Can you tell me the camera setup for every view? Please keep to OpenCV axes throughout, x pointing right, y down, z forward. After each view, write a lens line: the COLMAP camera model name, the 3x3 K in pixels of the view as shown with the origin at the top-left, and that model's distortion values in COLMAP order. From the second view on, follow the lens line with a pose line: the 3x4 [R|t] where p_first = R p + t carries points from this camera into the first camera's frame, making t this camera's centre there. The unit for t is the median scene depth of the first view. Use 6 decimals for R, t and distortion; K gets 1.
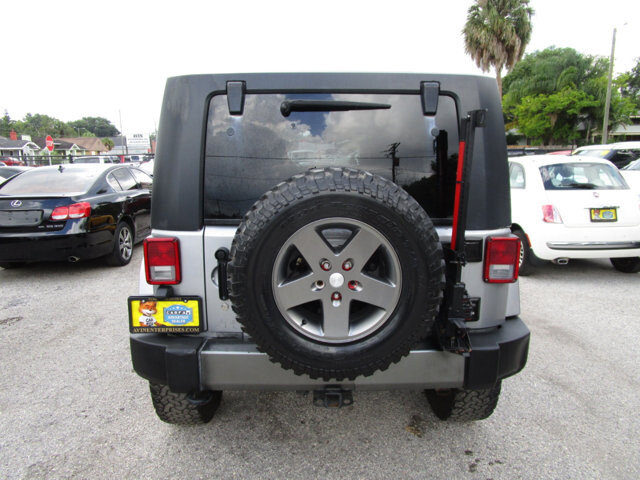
lens RADIAL K [[463.6, 0, 305.1], [0, 463.6, 246.0], [0, 0, 1]] dist [-0.016497, 0.006968]
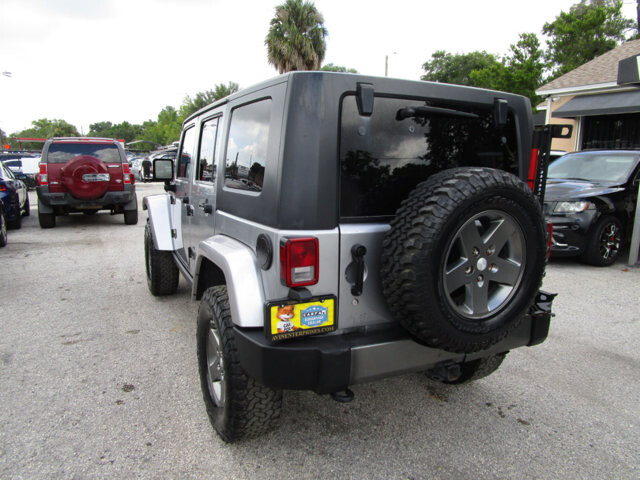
lens RADIAL K [[463.6, 0, 317.3], [0, 463.6, 238.9], [0, 0, 1]] dist [-0.016497, 0.006968]
pose [[0.899964, -0.052784, 0.432757, -0.688723], [0.060805, 0.998139, -0.004706, -0.008058], [-0.431703, 0.030549, 0.901498, 0.114019]]
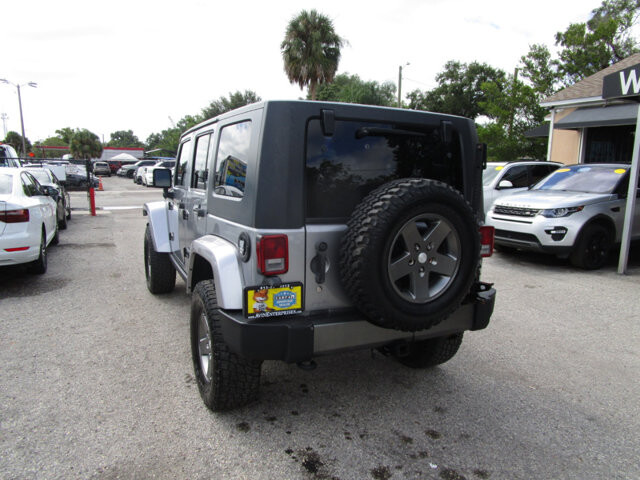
lens RADIAL K [[463.6, 0, 318.5], [0, 463.6, 246.6], [0, 0, 1]] dist [-0.016497, 0.006968]
pose [[0.899855, -0.045851, 0.433773, -0.713140], [0.054756, 0.998467, -0.008050, 0.028047], [-0.432739, 0.030995, 0.900986, -0.116244]]
